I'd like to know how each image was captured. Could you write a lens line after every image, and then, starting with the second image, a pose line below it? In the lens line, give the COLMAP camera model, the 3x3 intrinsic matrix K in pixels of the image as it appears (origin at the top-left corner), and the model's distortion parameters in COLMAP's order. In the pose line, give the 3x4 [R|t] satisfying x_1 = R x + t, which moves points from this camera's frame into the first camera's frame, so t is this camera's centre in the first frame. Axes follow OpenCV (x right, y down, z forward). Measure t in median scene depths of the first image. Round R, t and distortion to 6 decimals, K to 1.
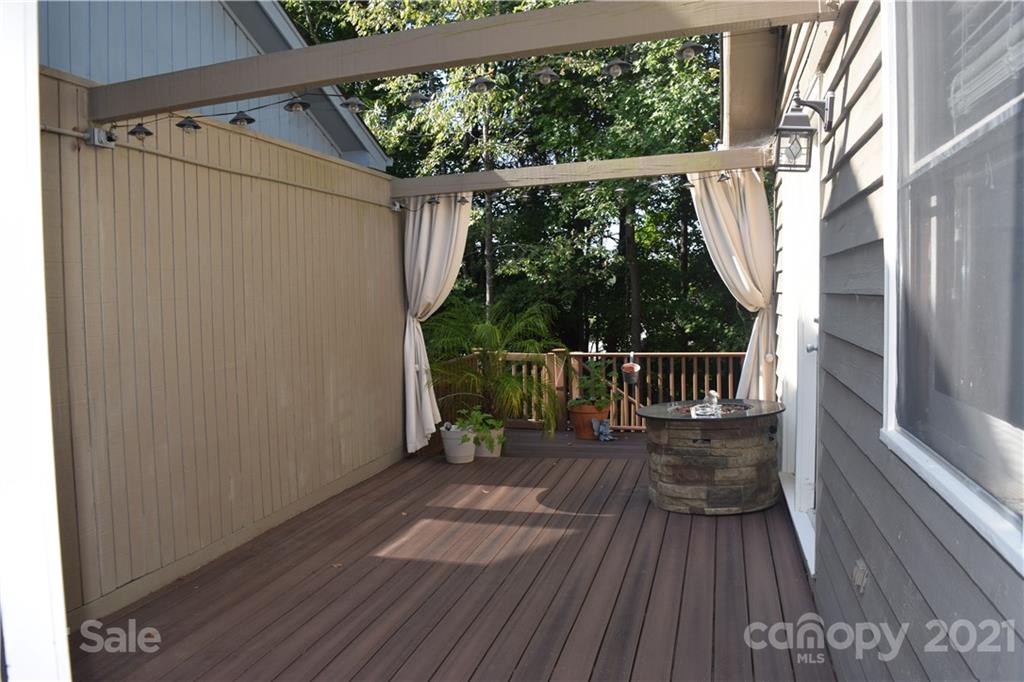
lens RADIAL K [[803.0, 0, 510.8], [0, 803.0, 338.4], [0, 0, 1]] dist [-0.095329, -0.005846]
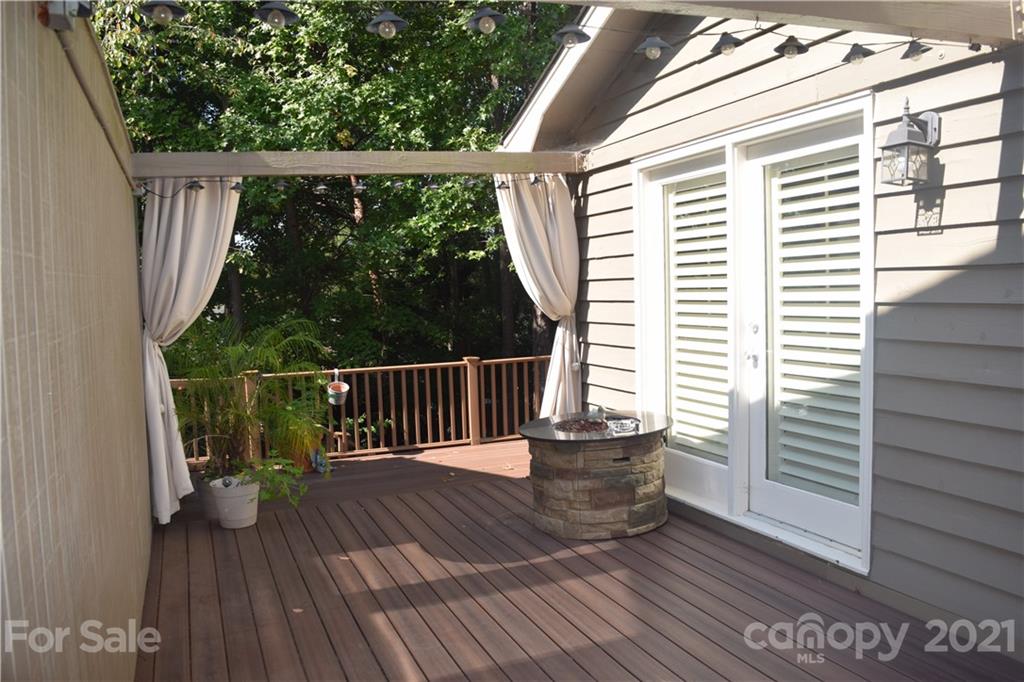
lens RADIAL K [[803.0, 0, 512.4], [0, 803.0, 338.2], [0, 0, 1]] dist [-0.095329, -0.005846]
pose [[0.794381, -0.039782, 0.606116, -0.419177], [0.045073, 0.998963, 0.006493, -0.026093], [-0.605745, 0.022161, 0.795350, 0.312491]]
